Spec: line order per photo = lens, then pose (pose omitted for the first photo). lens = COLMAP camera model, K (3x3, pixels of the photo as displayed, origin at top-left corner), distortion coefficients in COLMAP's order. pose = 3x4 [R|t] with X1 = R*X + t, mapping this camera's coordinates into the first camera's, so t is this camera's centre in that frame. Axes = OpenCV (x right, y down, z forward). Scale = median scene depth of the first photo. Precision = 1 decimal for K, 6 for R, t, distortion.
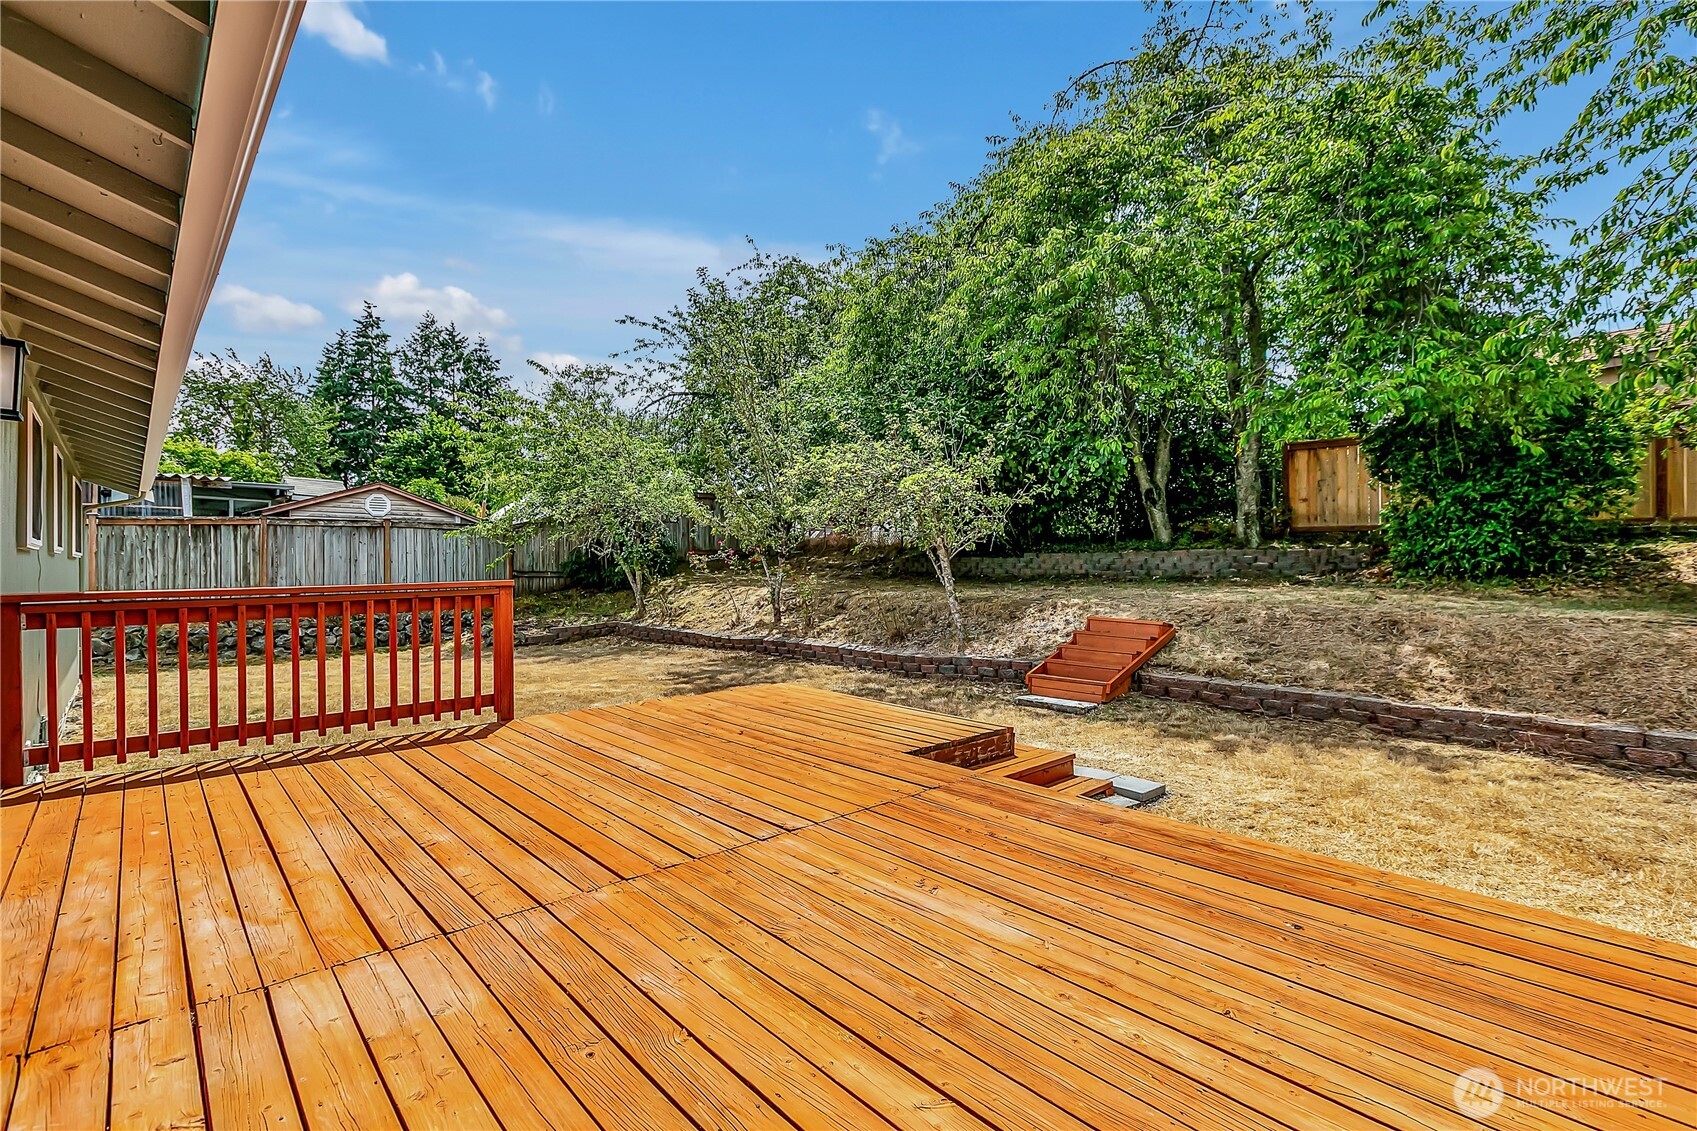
lens RADIAL K [[783.9, 0, 850.4], [0, 783.9, 571.0], [0, 0, 1]] dist [-0.001116, -0.000841]
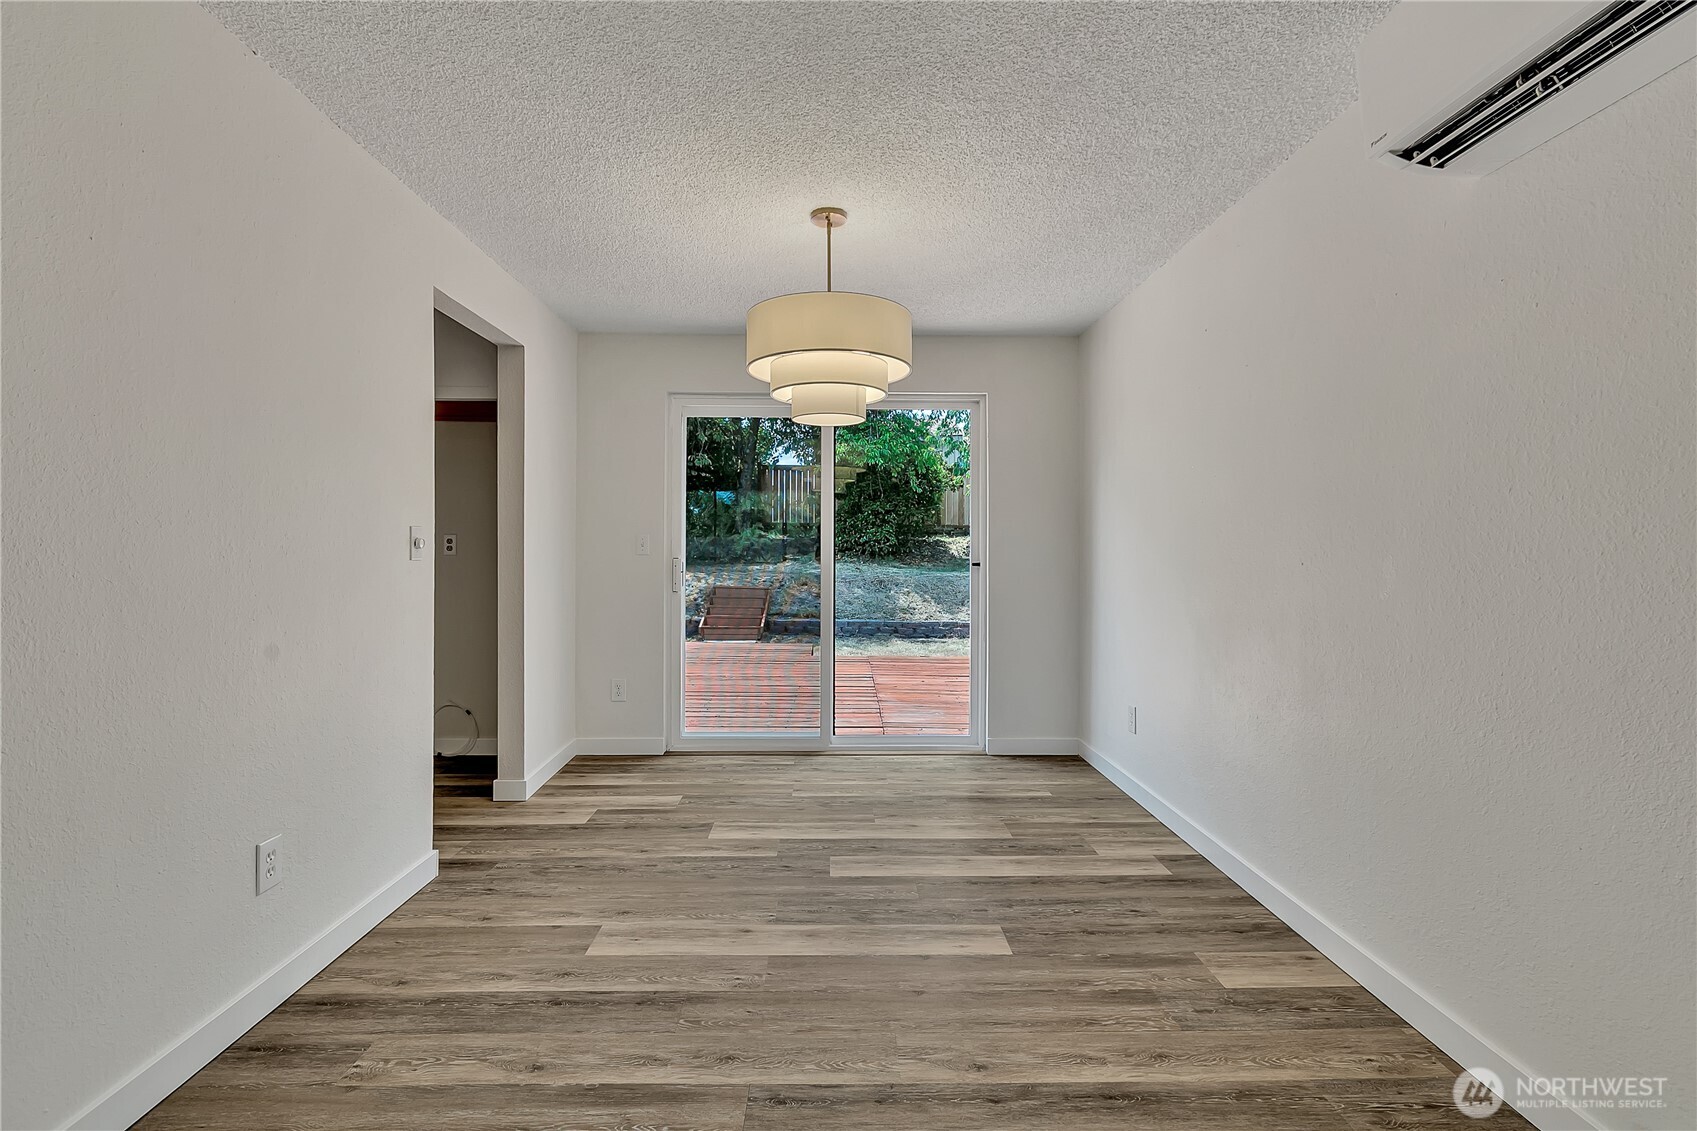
lens RADIAL K [[783.9, 0, 844.9], [0, 783.9, 550.2], [0, 0, 1]] dist [-0.001116, -0.000841]
pose [[0.662036, -0.003154, 0.749466, -0.614674], [-0.000103, 0.999991, 0.004299, -0.013320], [-0.749472, -0.002923, 0.662029, -0.131891]]
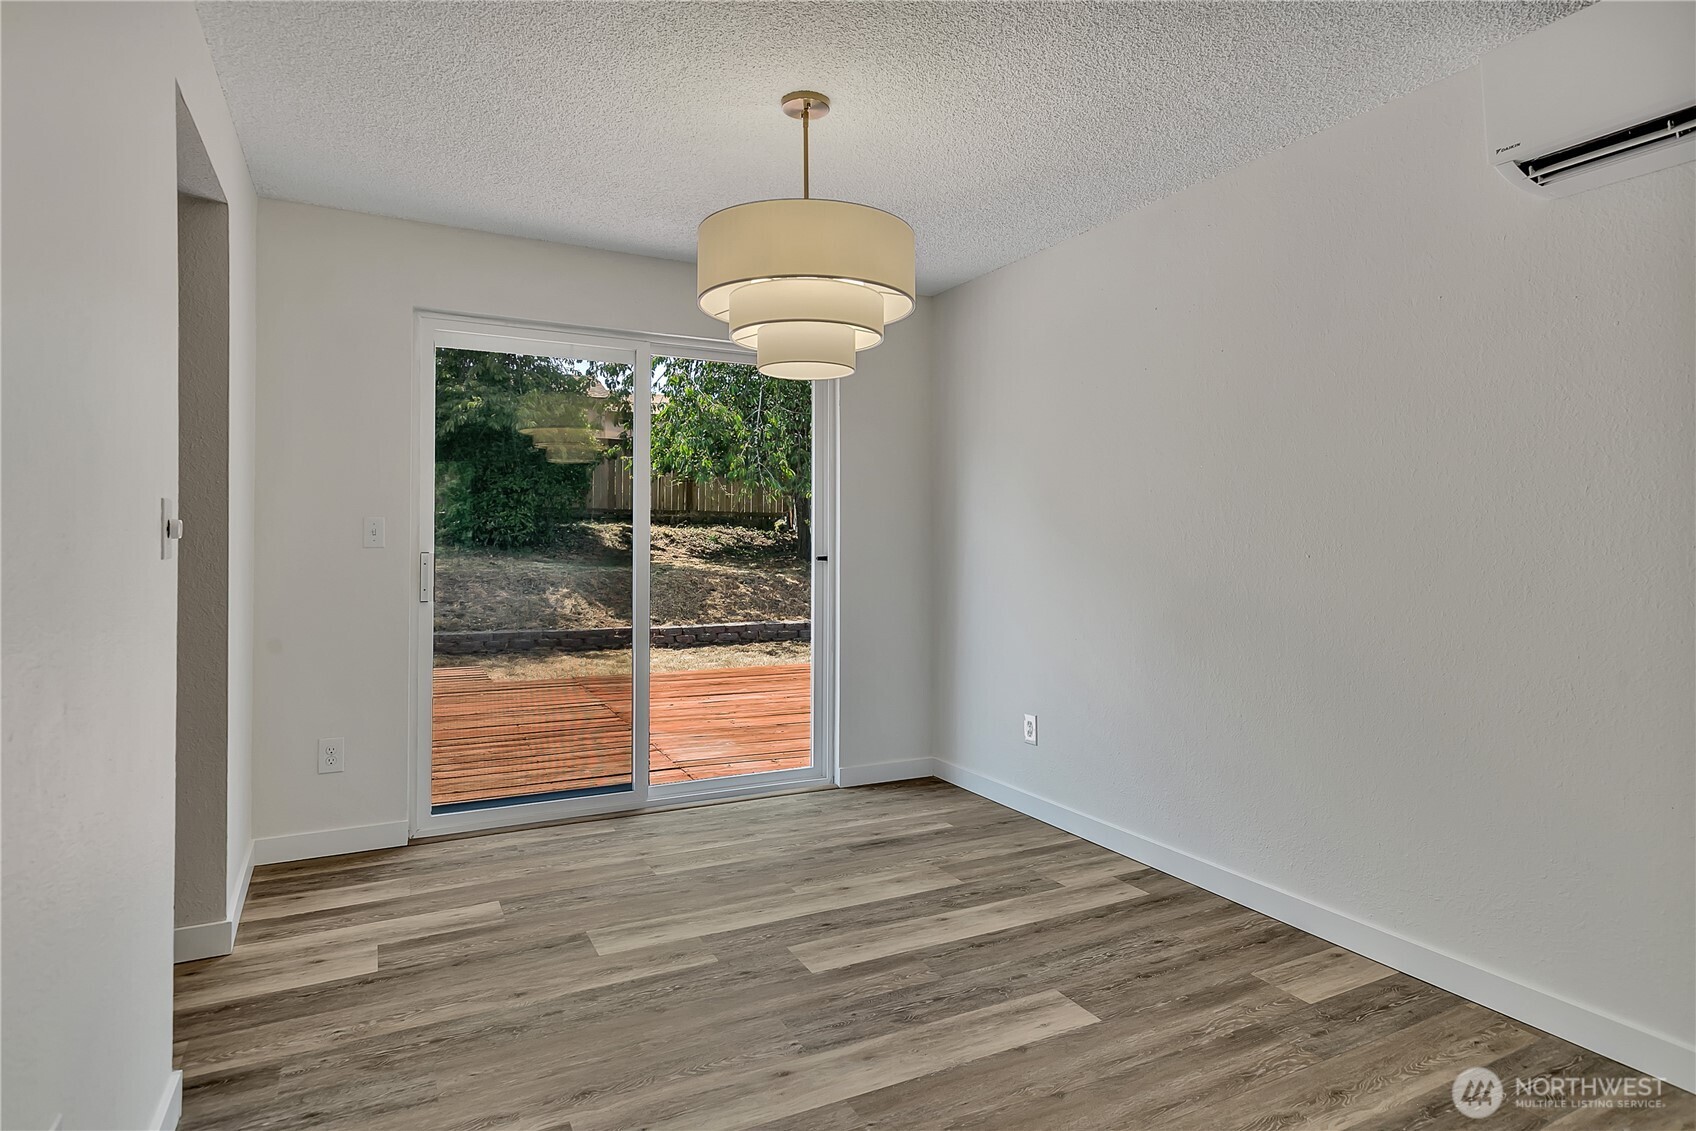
lens RADIAL K [[928.7, 0, 854.9], [0, 928.7, 529.6], [0, 0, 1]] dist [0.002029, -0.004548]
pose [[0.255624, 0.007458, 0.966748, -0.652605], [-0.003367, 0.999971, -0.006824, -0.013871], [-0.966771, -0.001510, 0.255641, -0.006313]]
